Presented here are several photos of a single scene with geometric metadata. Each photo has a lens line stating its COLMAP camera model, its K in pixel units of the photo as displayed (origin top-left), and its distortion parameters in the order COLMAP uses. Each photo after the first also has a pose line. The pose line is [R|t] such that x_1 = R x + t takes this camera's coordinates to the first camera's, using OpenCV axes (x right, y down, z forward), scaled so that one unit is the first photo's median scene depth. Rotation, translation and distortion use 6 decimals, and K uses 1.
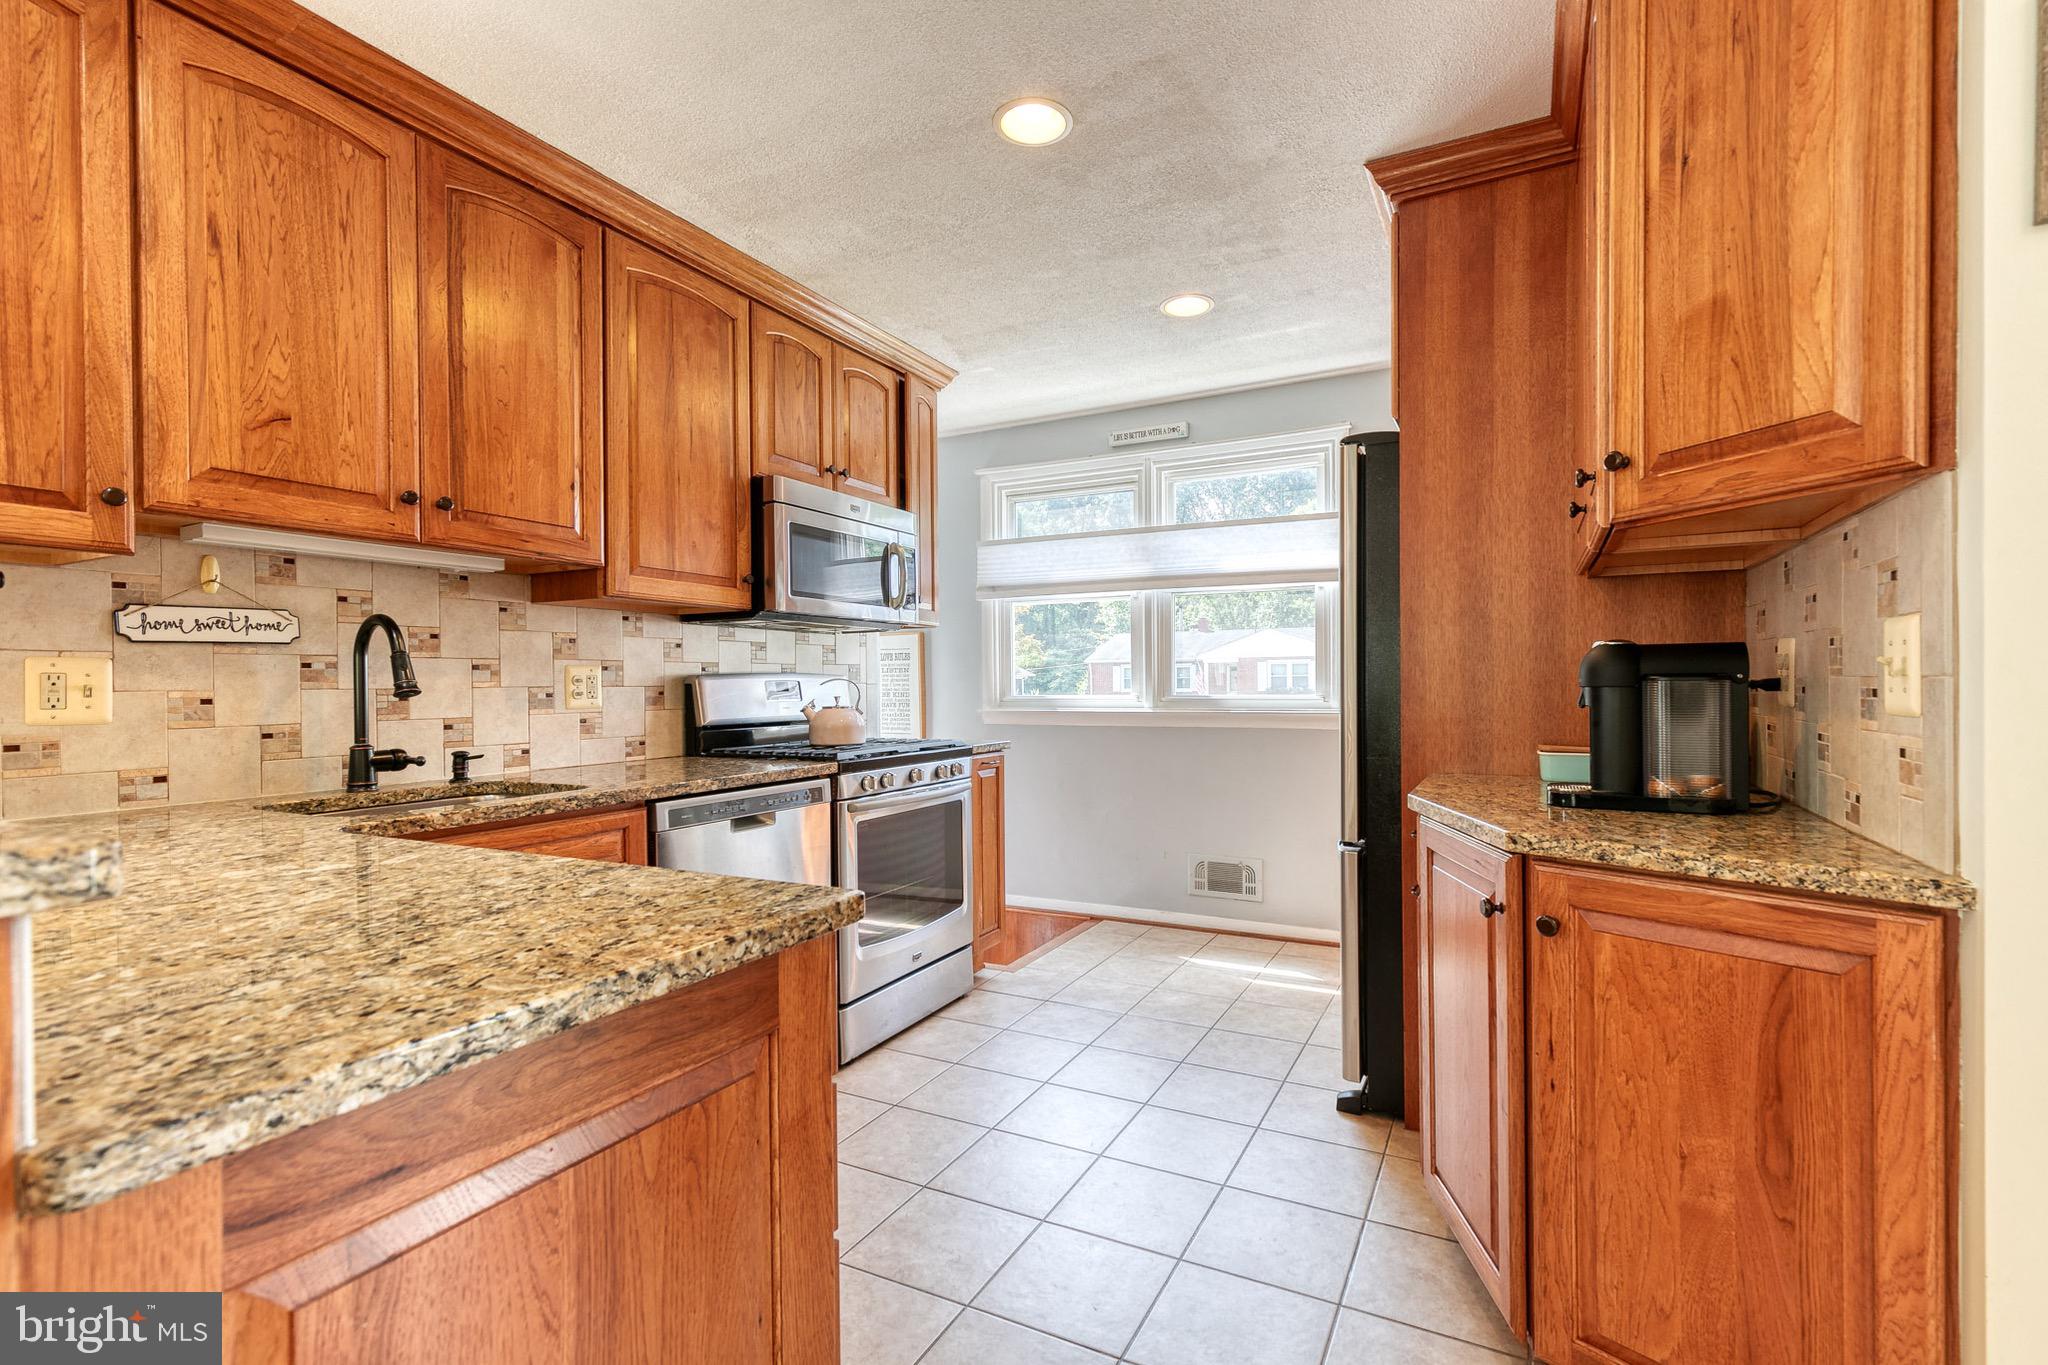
lens RADIAL K [[915.6, 0, 1027.1], [0, 915.6, 683.8], [0, 0, 1]] dist [0.003291, 0.001366]
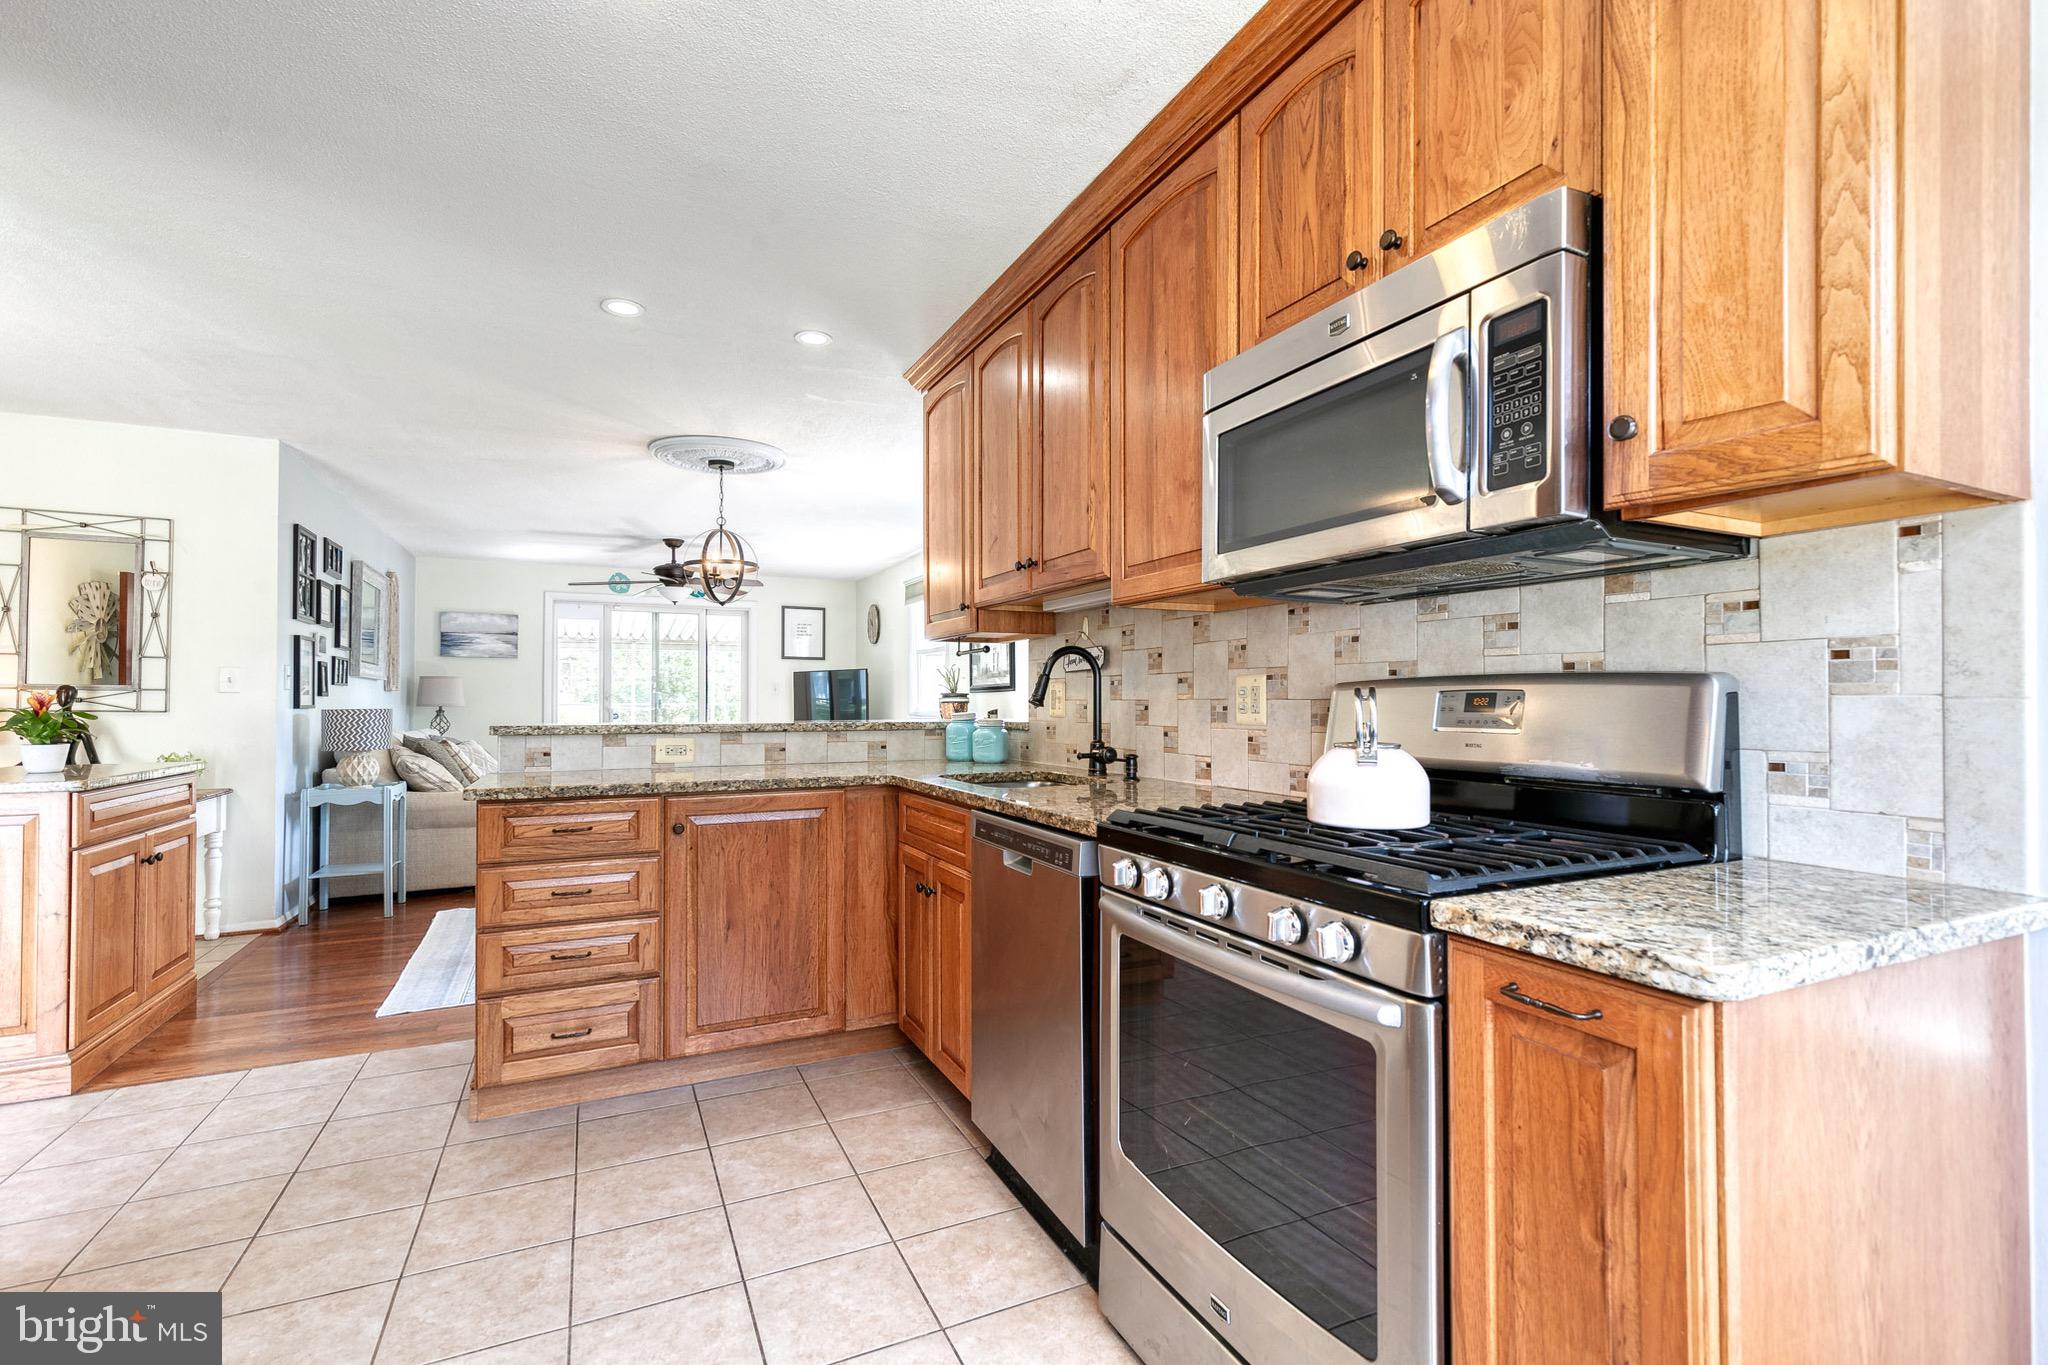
lens RADIAL K [[915.6, 0, 1025.0], [0, 915.6, 692.9], [0, 0, 1]] dist [0.003291, 0.001366]
pose [[-0.600216, -0.001164, -0.799837, 0.344211], [-0.000393, 0.999999, -0.001161, -0.002001], [0.799838, -0.000382, -0.600216, 1.384932]]
